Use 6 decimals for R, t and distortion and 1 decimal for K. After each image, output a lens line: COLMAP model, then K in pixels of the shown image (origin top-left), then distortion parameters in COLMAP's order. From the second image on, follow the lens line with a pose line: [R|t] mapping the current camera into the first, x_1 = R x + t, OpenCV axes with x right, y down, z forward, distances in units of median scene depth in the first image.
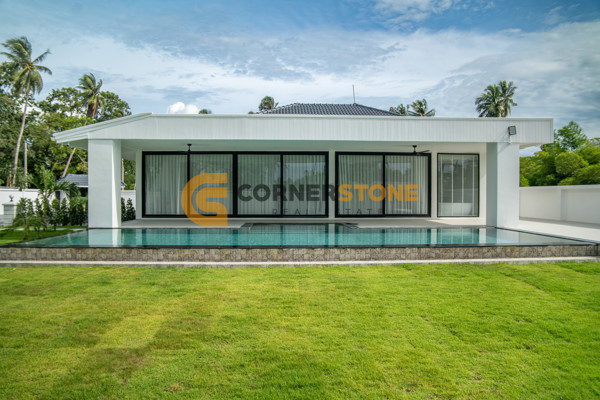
lens RADIAL K [[415.4, 0, 300.0], [0, 415.4, 200.0], [0, 0, 1]] dist [-0.116188, 0.046087]
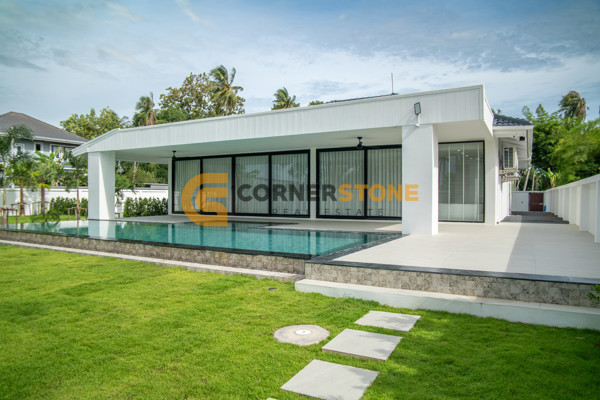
lens RADIAL K [[415.4, 0, 300.0], [0, 415.4, 200.0], [0, 0, 1]] dist [-0.116188, 0.046087]
pose [[0.855666, 0.005186, -0.517503, 0.548048], [-0.007557, 0.999968, -0.002475, 0.003202], [0.517473, 0.006029, 0.855678, 0.163868]]
